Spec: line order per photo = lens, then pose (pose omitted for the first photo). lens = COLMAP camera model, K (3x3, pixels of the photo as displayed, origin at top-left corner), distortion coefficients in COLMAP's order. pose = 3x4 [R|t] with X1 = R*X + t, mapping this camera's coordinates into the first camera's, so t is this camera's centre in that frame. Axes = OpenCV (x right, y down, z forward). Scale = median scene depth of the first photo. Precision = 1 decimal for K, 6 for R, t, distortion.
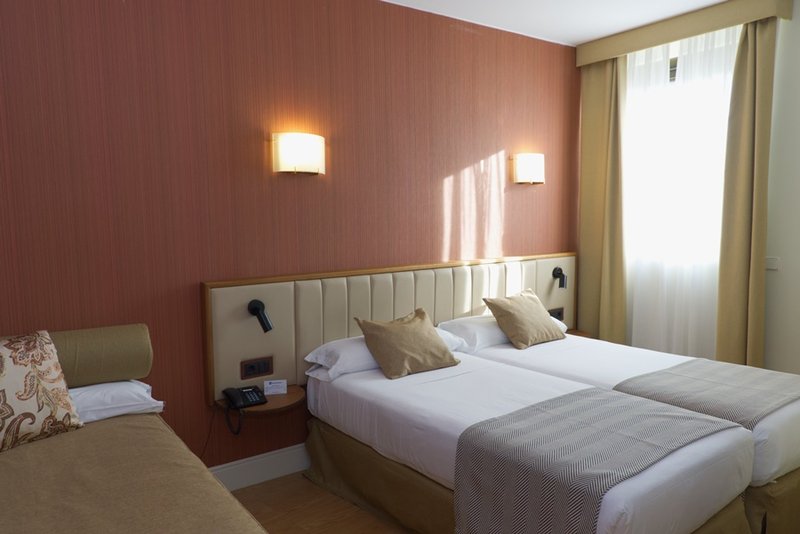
lens RADIAL K [[582.3, 0, 388.7], [0, 582.3, 270.8], [0, 0, 1]] dist [0.026273, -0.007471]
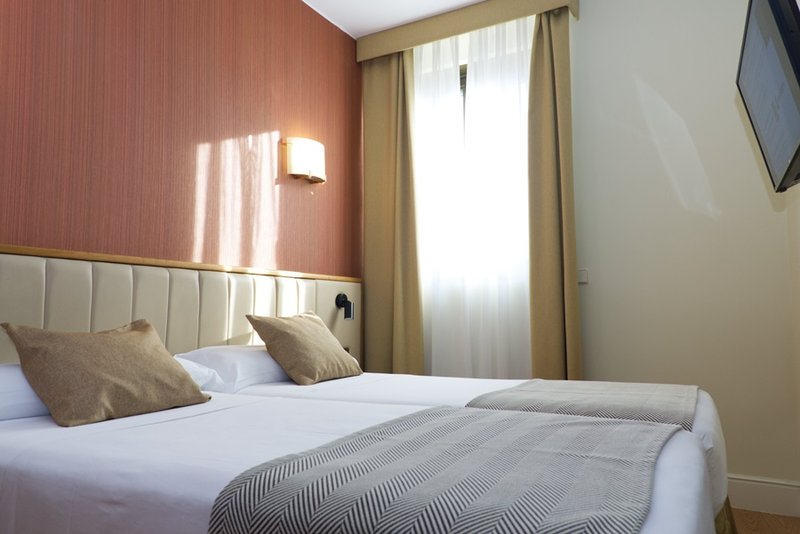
lens RADIAL K [[582.3, 0, 388.7], [0, 582.3, 270.8], [0, 0, 1]] dist [0.026273, -0.007471]
pose [[0.910457, 0.043762, 0.411281, 0.034399], [0.032819, 0.983607, -0.177313, 0.124389], [-0.412299, 0.174933, 0.894096, 0.339854]]
